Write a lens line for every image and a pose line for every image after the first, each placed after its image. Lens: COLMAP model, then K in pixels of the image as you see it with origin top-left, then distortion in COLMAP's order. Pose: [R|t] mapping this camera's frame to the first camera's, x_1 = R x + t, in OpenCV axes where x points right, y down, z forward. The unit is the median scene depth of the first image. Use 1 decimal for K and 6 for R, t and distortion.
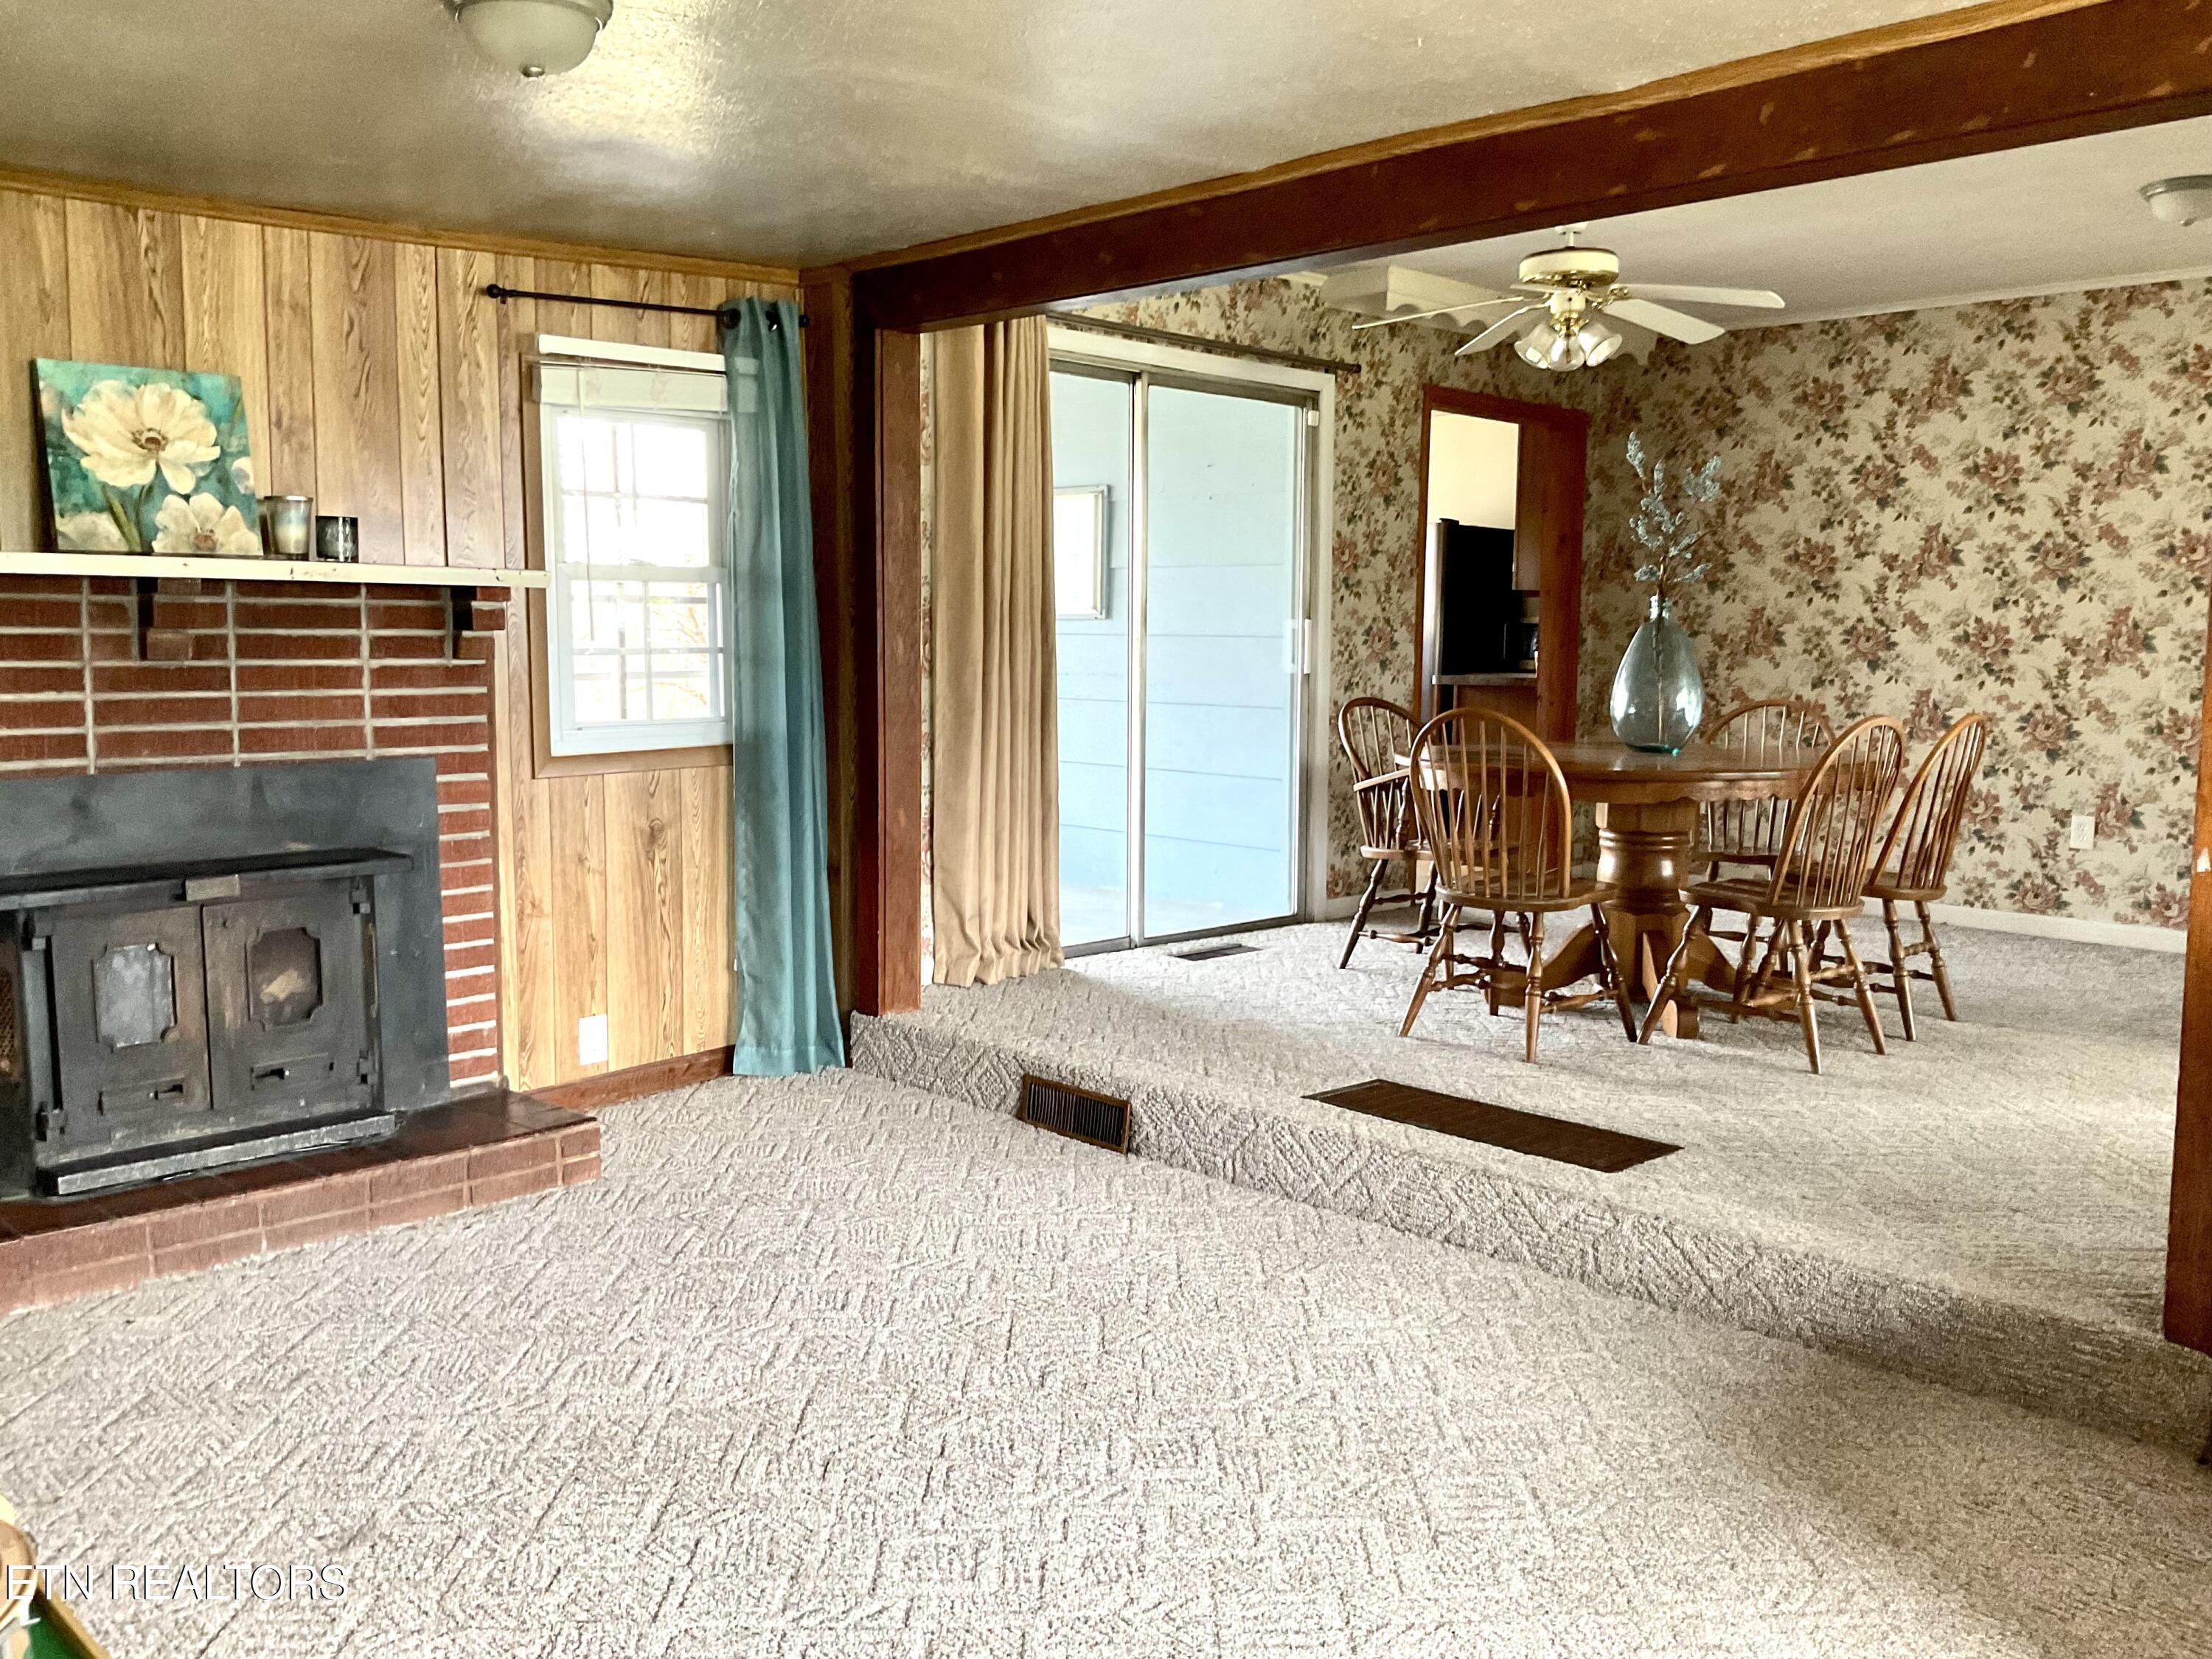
lens RADIAL K [[1821.6, 0, 1106.5], [0, 1821.6, 829.1], [0, 0, 1]] dist [0.111439, -0.226342]
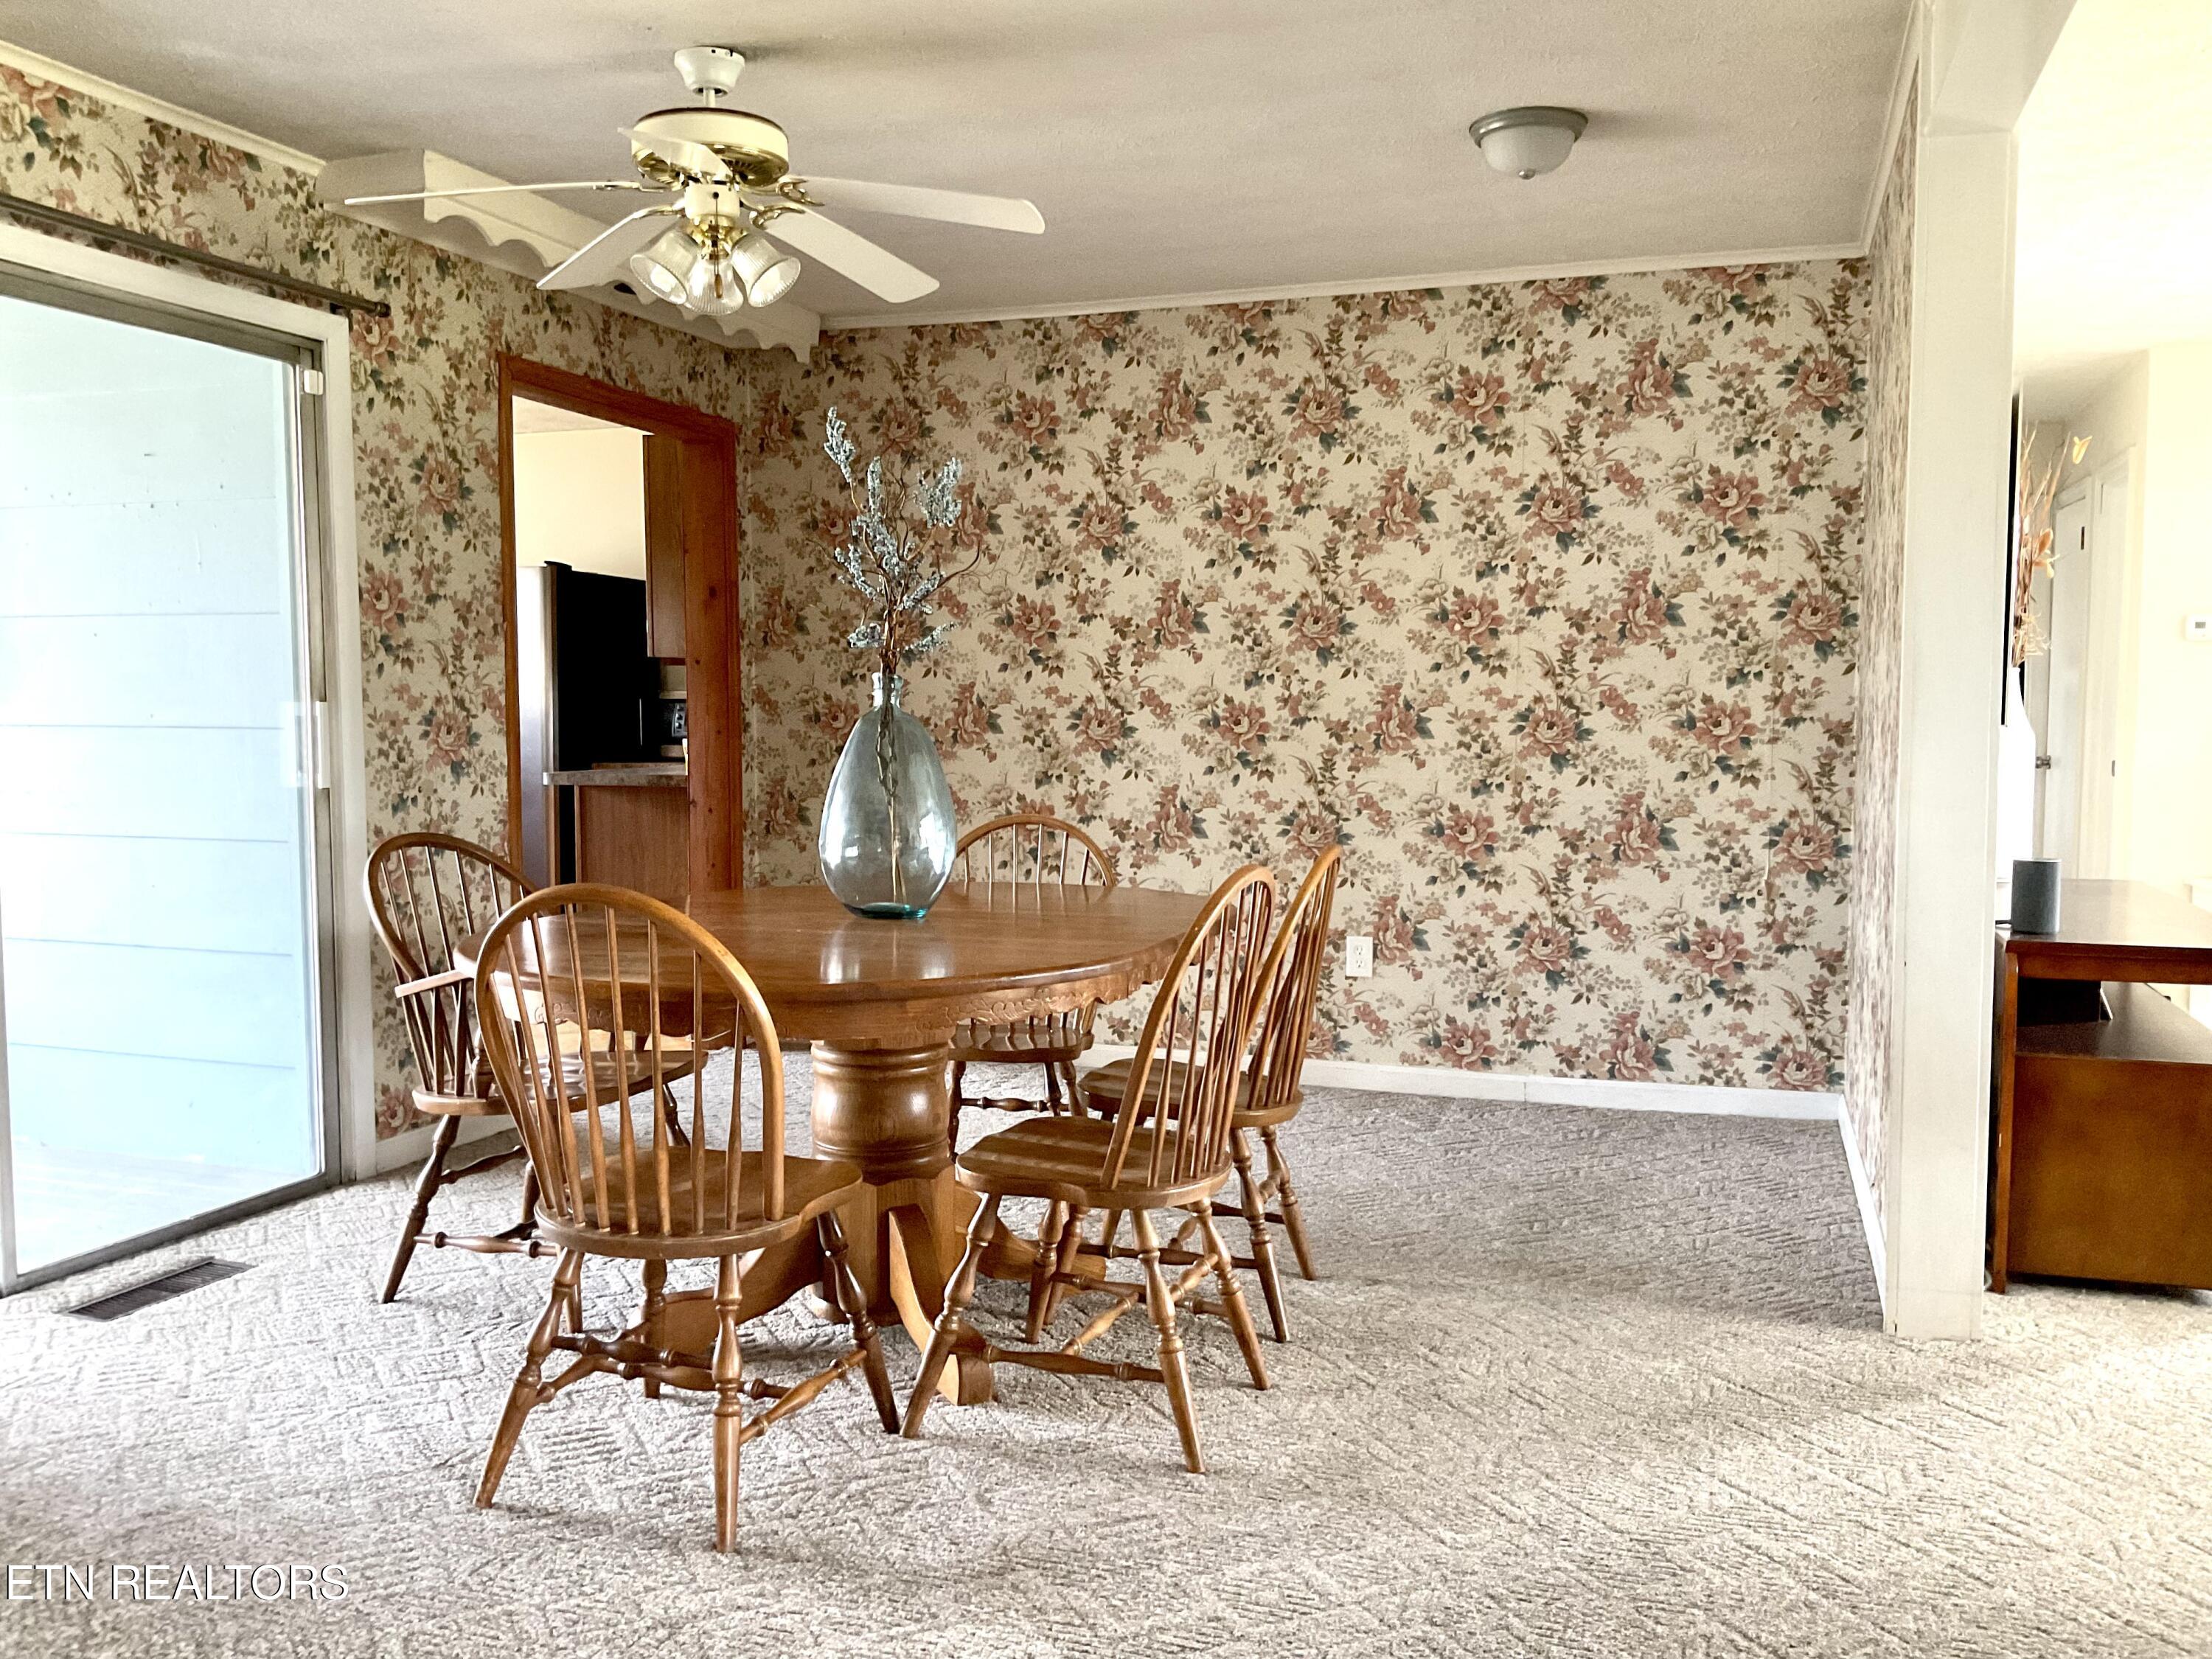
lens RADIAL K [[1821.6, 0, 1106.5], [0, 1821.6, 829.1], [0, 0, 1]] dist [0.111439, -0.226342]
pose [[0.895316, -0.037964, 0.443811, 0.086795], [0.053411, 0.998322, -0.022350, -0.053801], [-0.442218, 0.043715, 0.895842, 0.400248]]
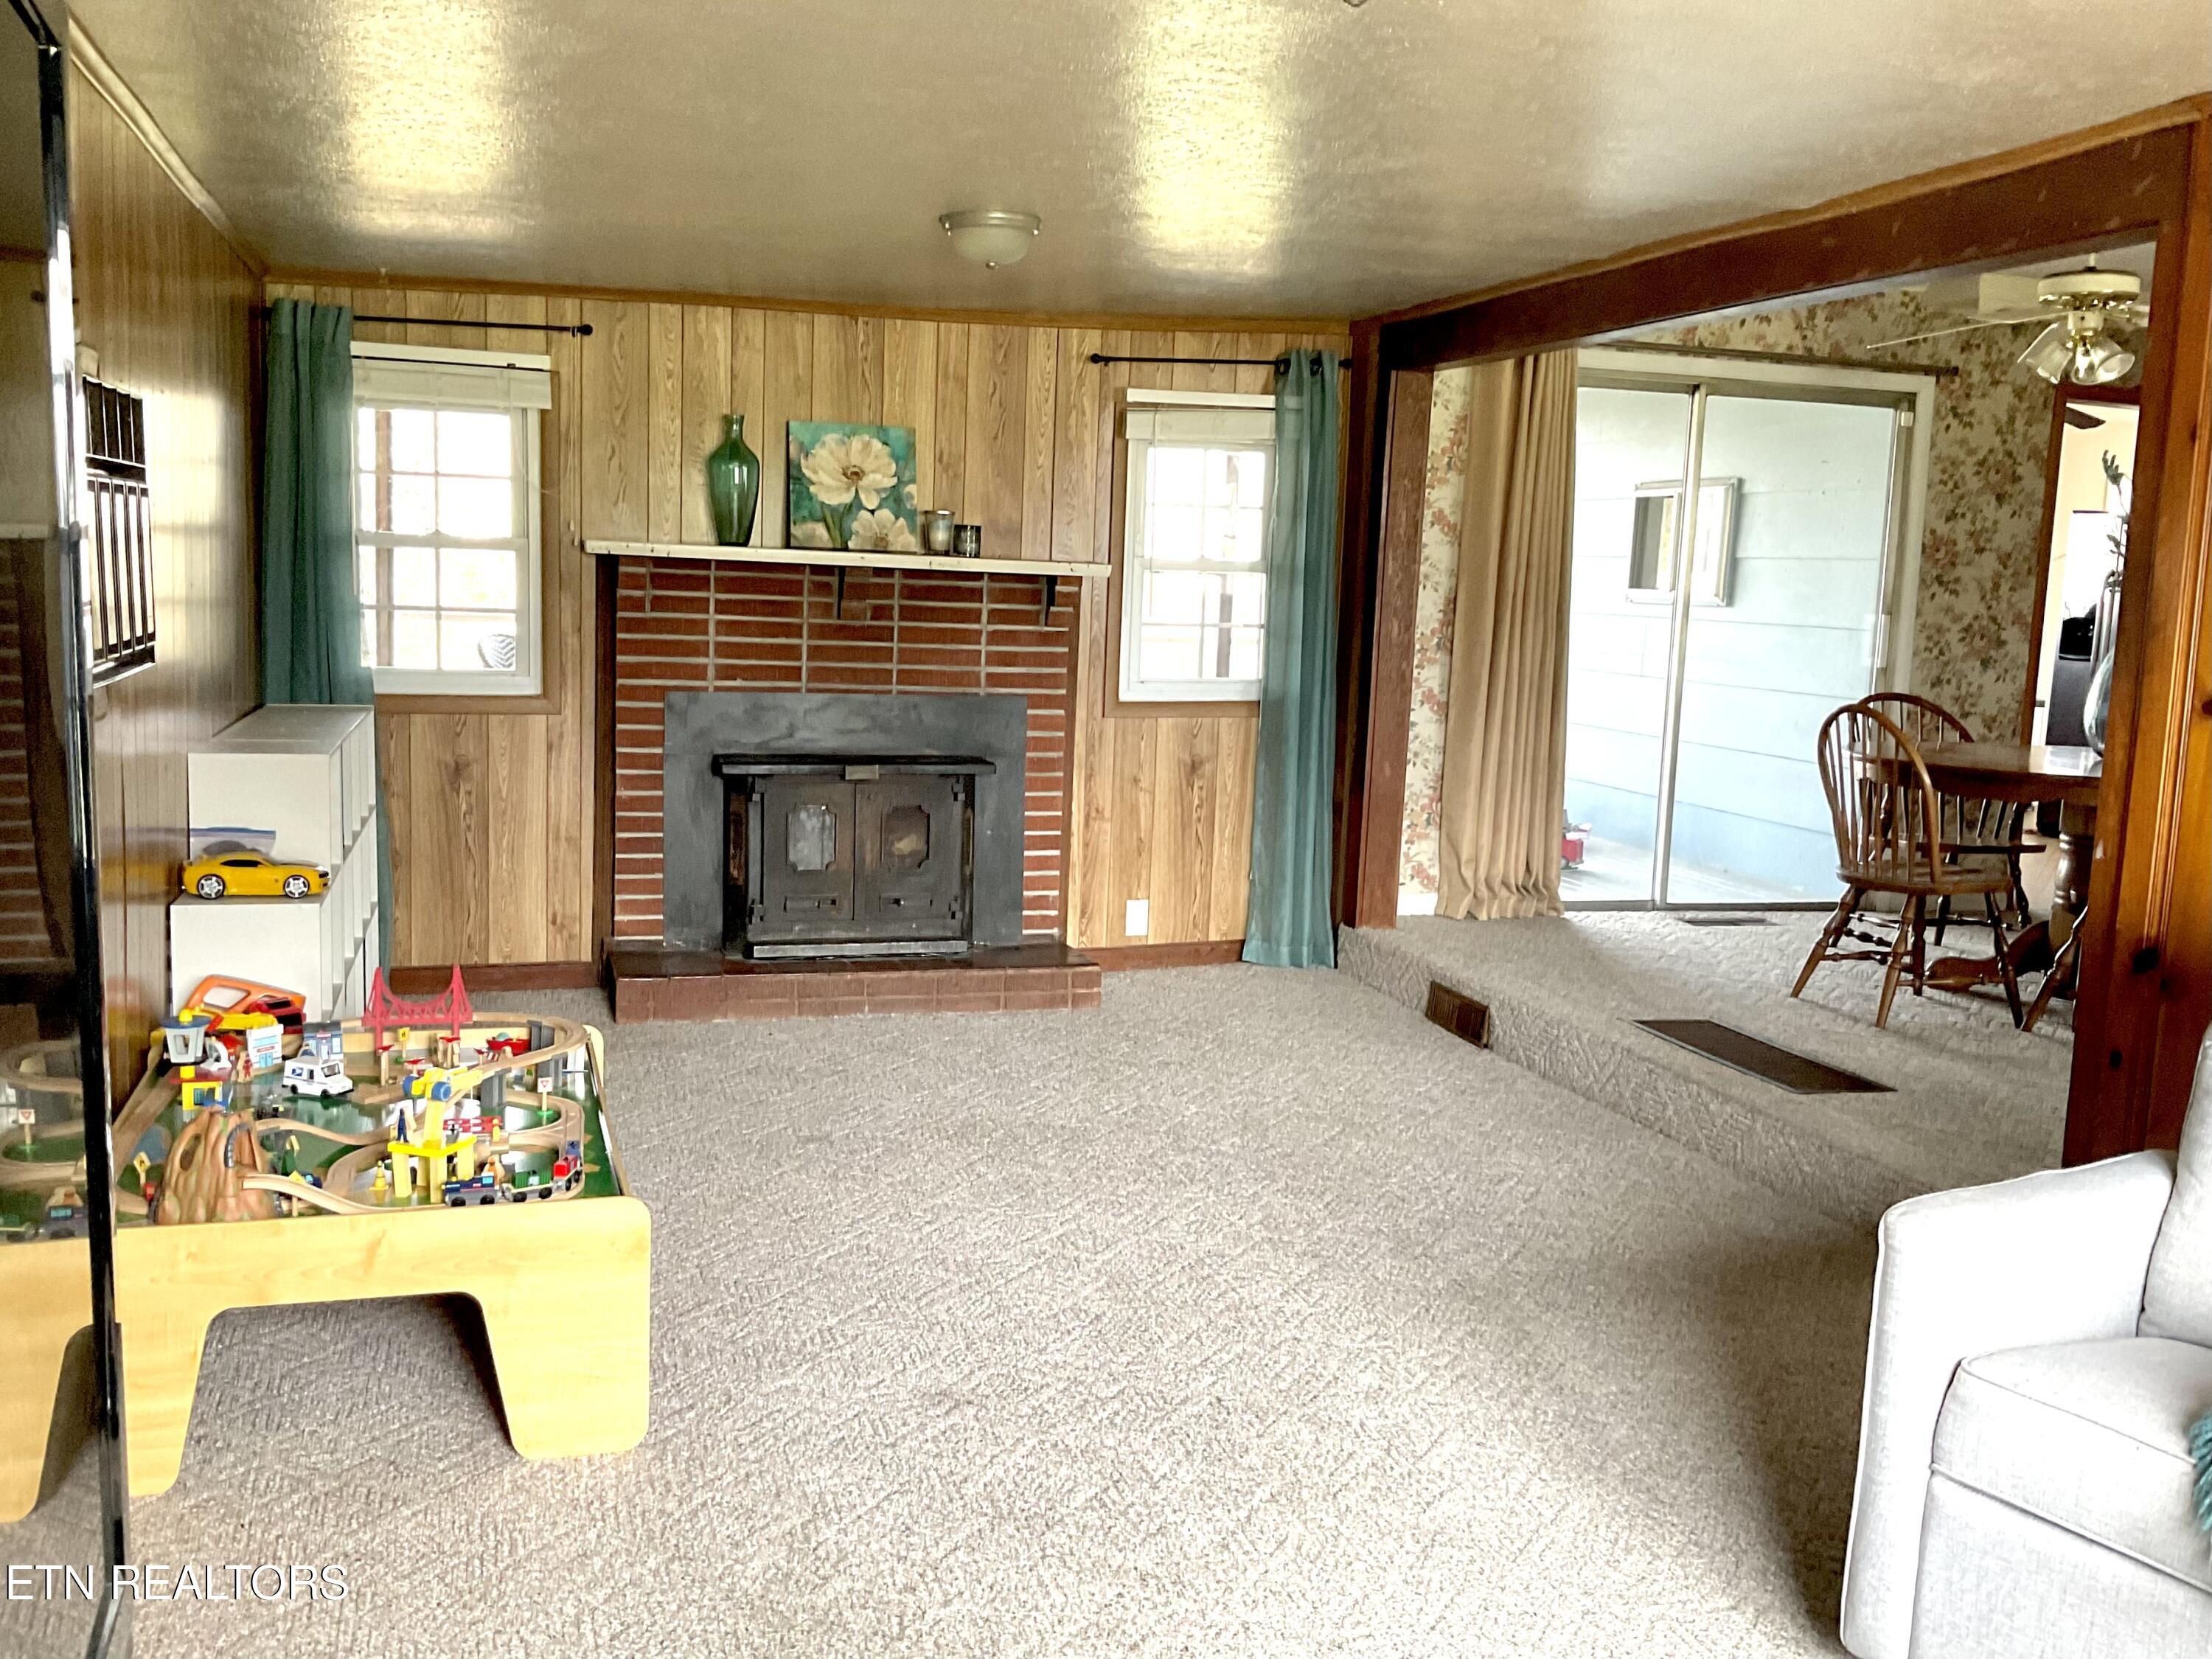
lens RADIAL K [[2000.9, 0, 1111.5], [0, 2000.9, 823.5], [0, 0, 1]] dist [0.142425, -0.329904]
pose [[0.884008, 0.085601, -0.459567, 0.324390], [-0.082875, 0.996217, 0.026144, 0.009811], [0.460067, 0.014976, 0.887758, -0.259683]]
